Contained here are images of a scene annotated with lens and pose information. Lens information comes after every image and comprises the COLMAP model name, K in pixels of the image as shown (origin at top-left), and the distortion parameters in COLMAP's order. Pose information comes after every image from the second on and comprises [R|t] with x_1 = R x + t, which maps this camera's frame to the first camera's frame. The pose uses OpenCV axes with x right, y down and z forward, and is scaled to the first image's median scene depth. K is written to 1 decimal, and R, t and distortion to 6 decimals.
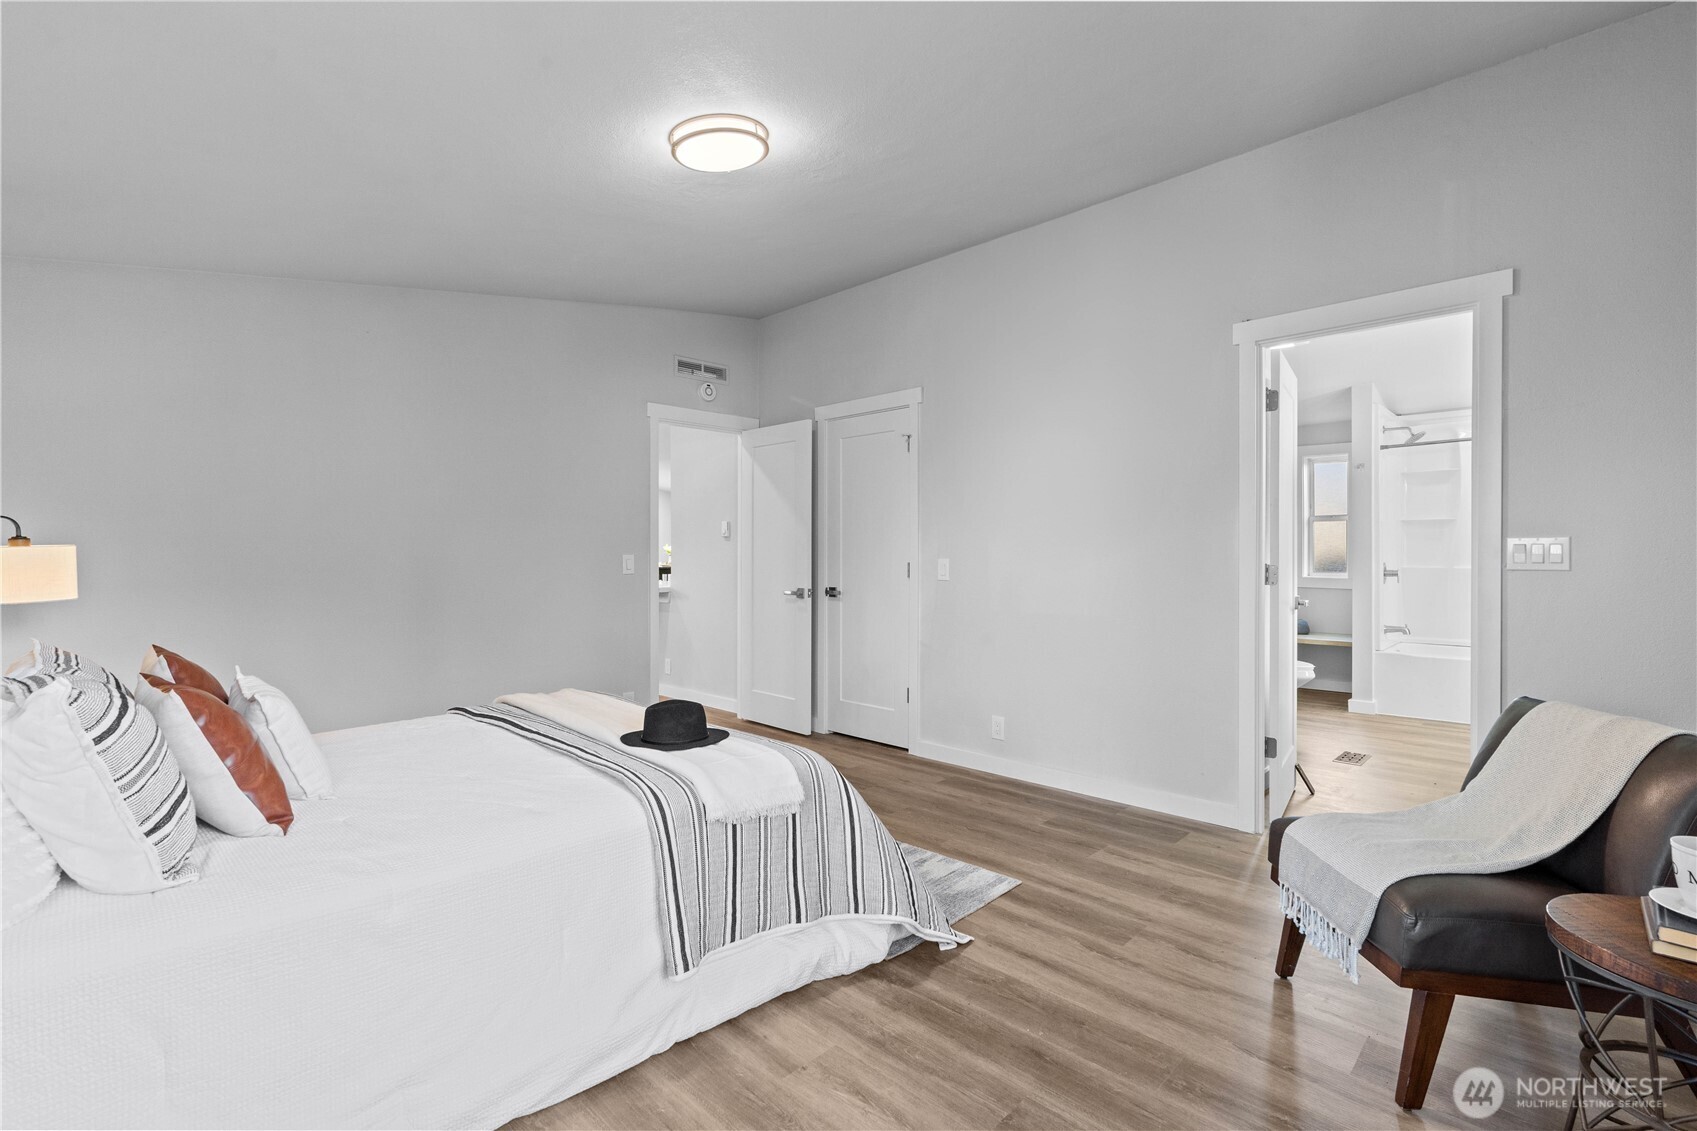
lens RADIAL K [[778.2, 0, 842.5], [0, 778.2, 557.7], [0, 0, 1]] dist [-0.012029, 0.000220]
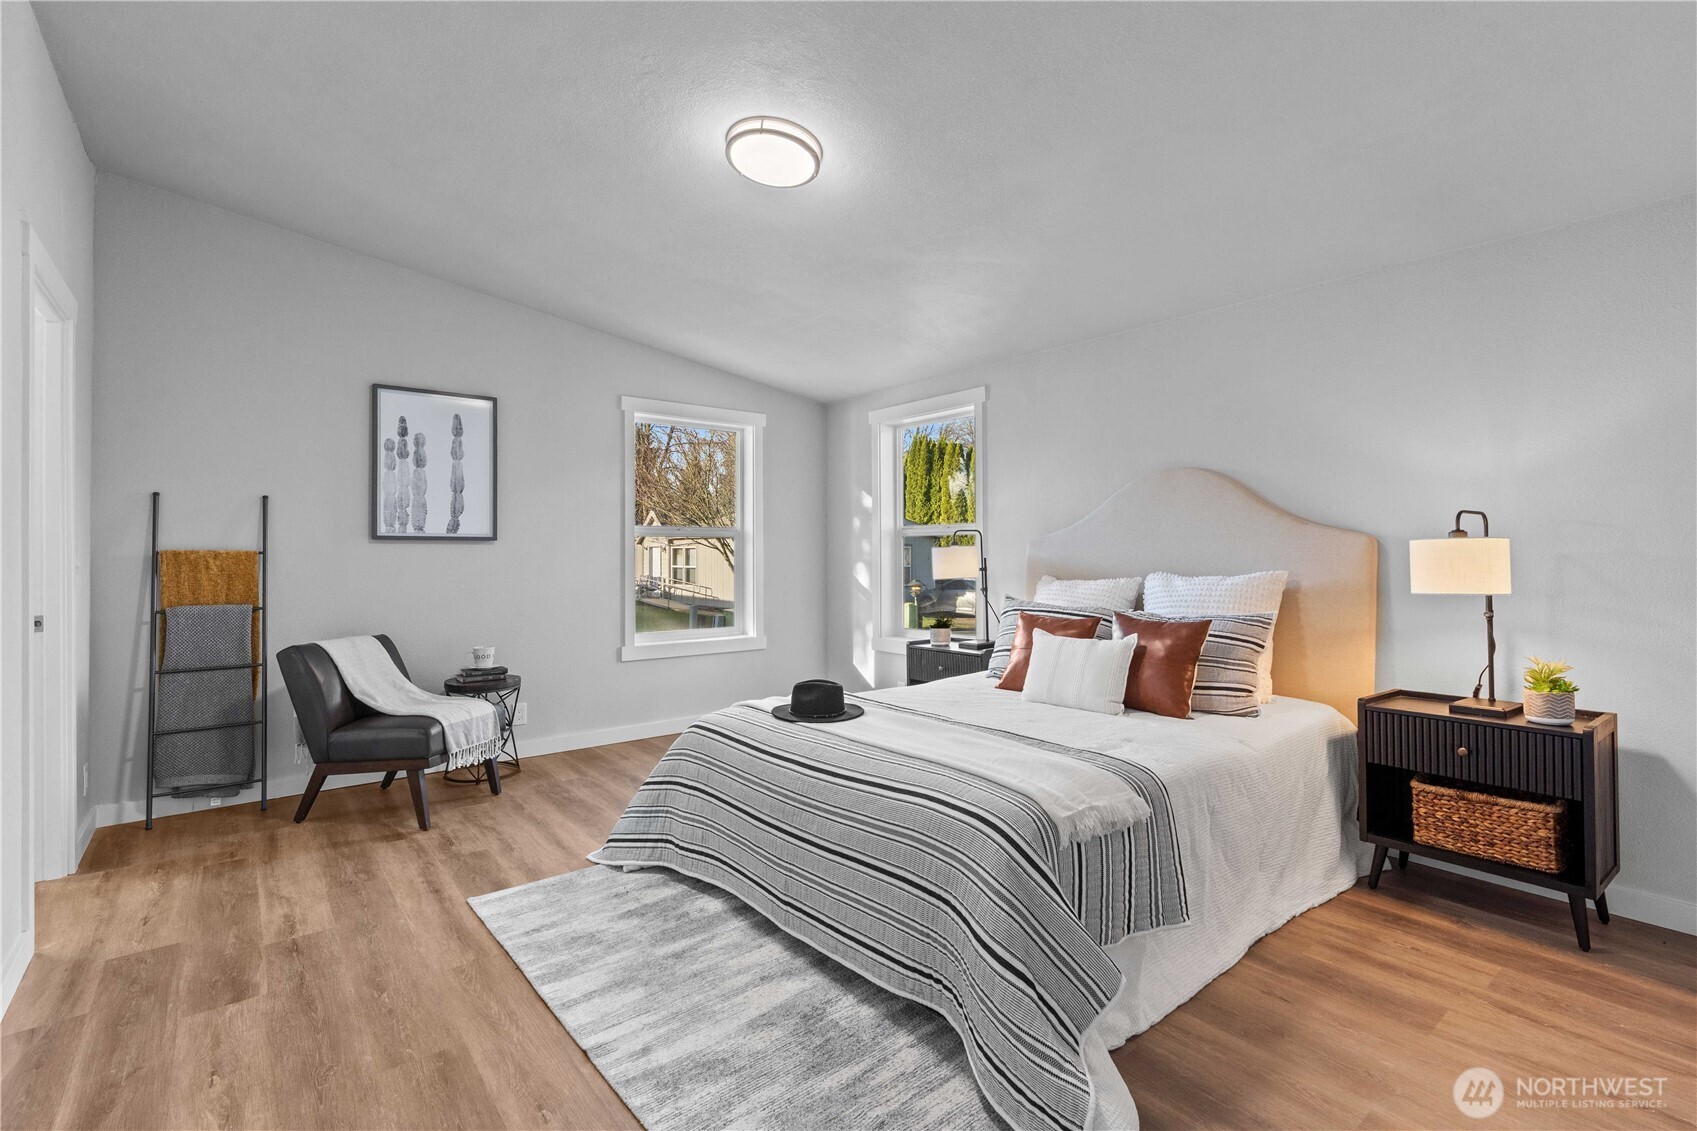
lens RADIAL K [[778.2, 0, 846.5], [0, 778.2, 554.8], [0, 0, 1]] dist [-0.012029, 0.000220]
pose [[-0.994937, 0.010207, 0.099985, -0.327153], [0.009902, 0.999945, -0.003545, 0.000630], [-0.100016, -0.002537, -0.994983, 1.864308]]
